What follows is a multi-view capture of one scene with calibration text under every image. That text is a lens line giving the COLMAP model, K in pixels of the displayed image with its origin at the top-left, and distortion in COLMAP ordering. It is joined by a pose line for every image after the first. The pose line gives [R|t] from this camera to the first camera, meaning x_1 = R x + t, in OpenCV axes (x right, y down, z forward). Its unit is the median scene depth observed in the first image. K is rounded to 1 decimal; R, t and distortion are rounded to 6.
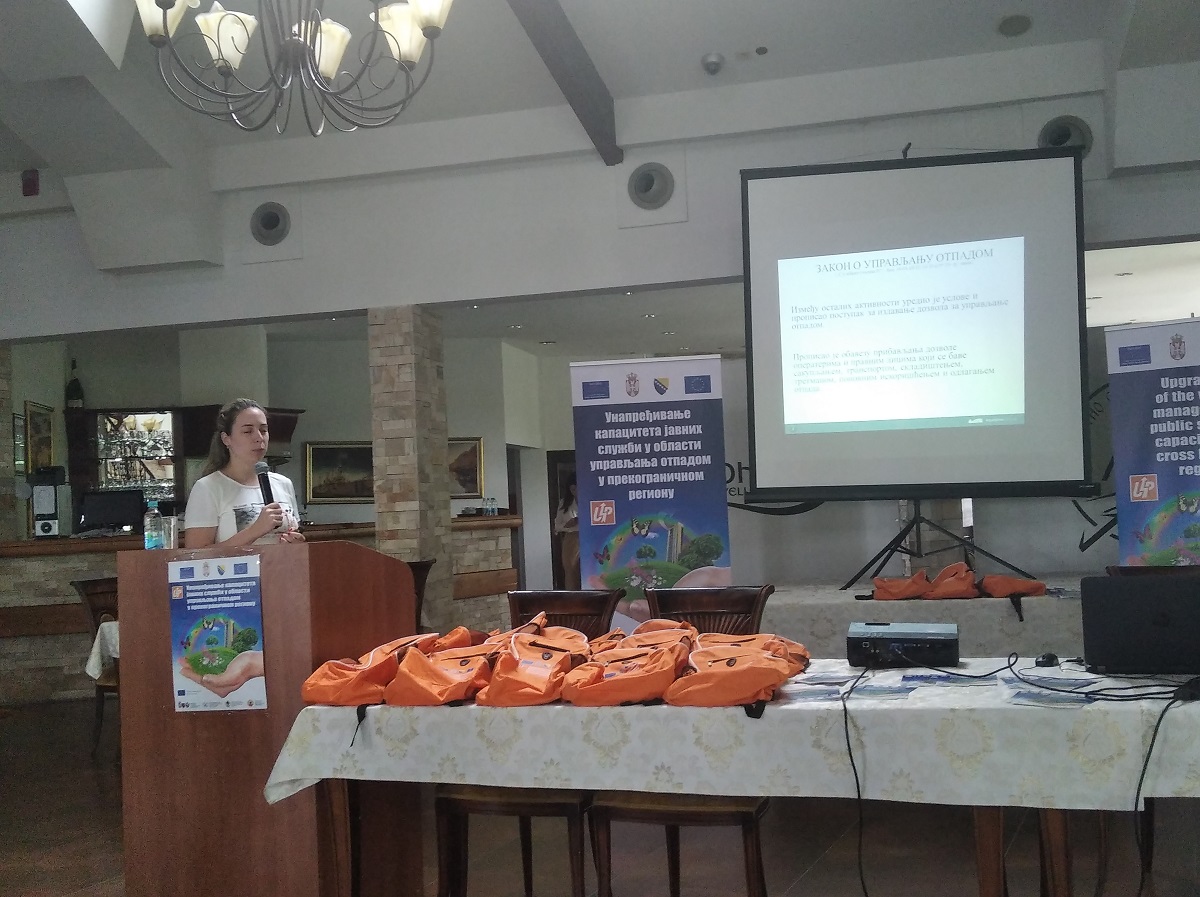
lens RADIAL K [[1293.1, 0, 597.2], [0, 1293.1, 408.8], [0, 0, 1]] dist [0.054186, -0.018429]
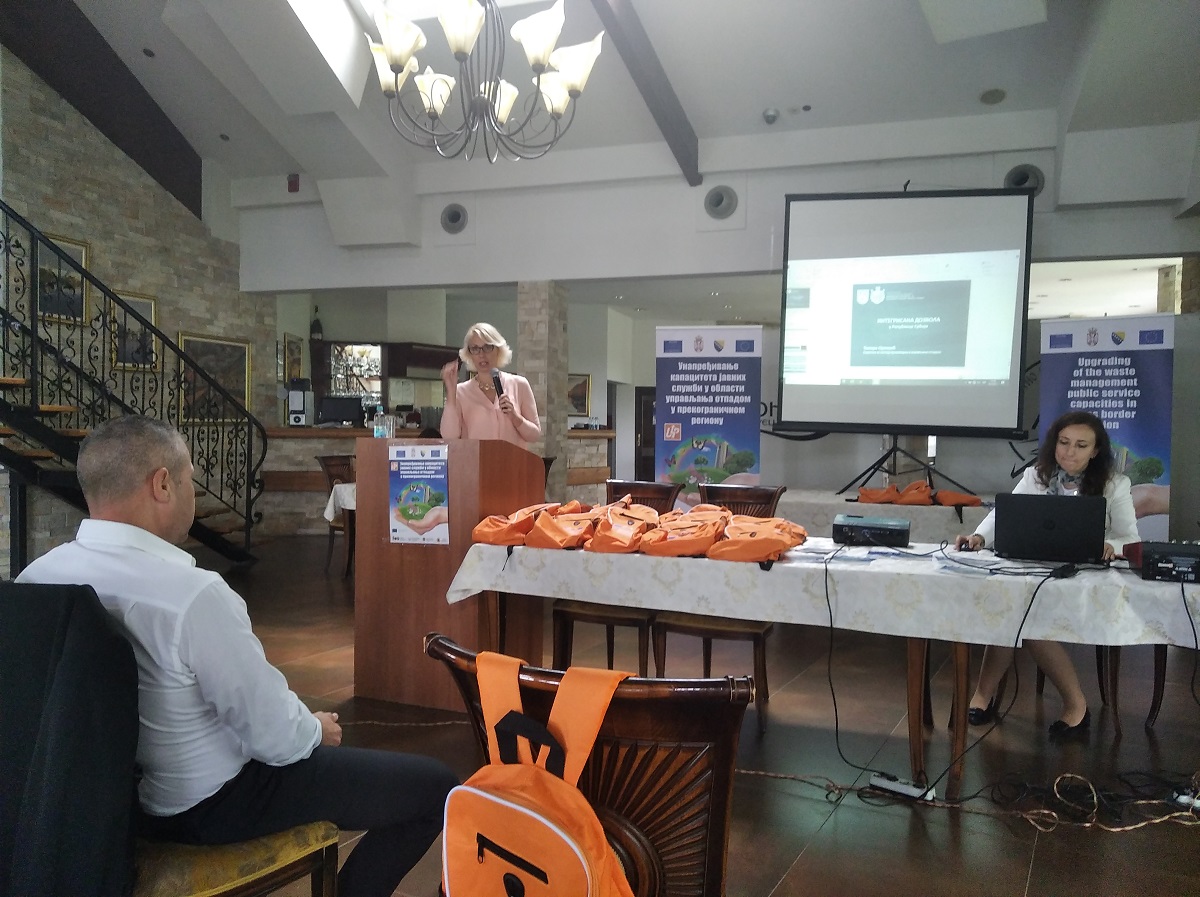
lens RADIAL K [[928.2, 0, 601.3], [0, 928.2, 430.6], [0, 0, 1]] dist [0.041411, -0.005277]
pose [[0.995726, 0.057956, -0.071902, -0.000774], [-0.051973, 0.995238, 0.082466, -0.002626], [0.076339, -0.078377, 0.993997, -0.043024]]
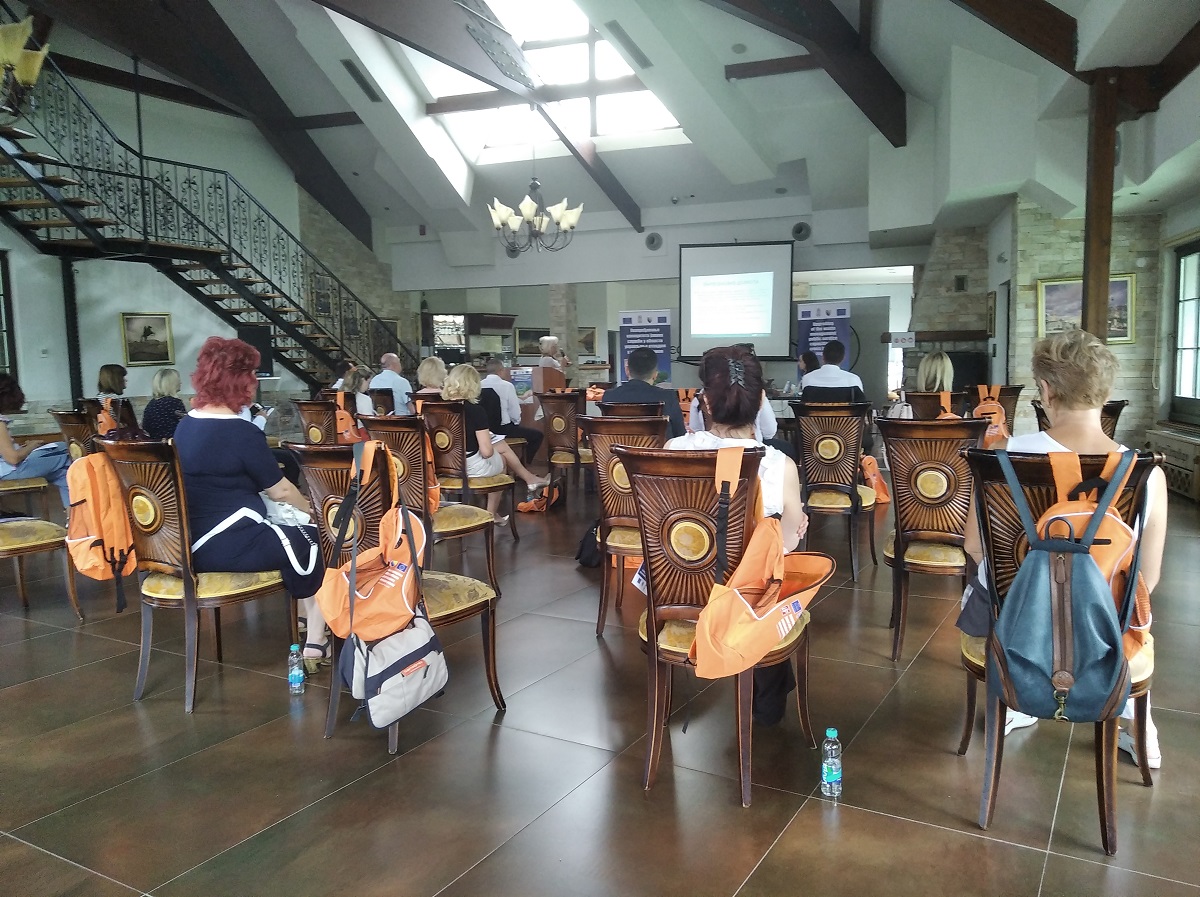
lens RADIAL K [[917.8, 0, 600.0], [0, 917.8, 448.5], [0, 0, 1]] dist [0.101729, -0.001555]
pose [[0.994584, 0.037686, -0.096864, 0.157357], [-0.020684, 0.985077, 0.170866, -0.088341], [0.101858, -0.167937, 0.980521, -1.146240]]
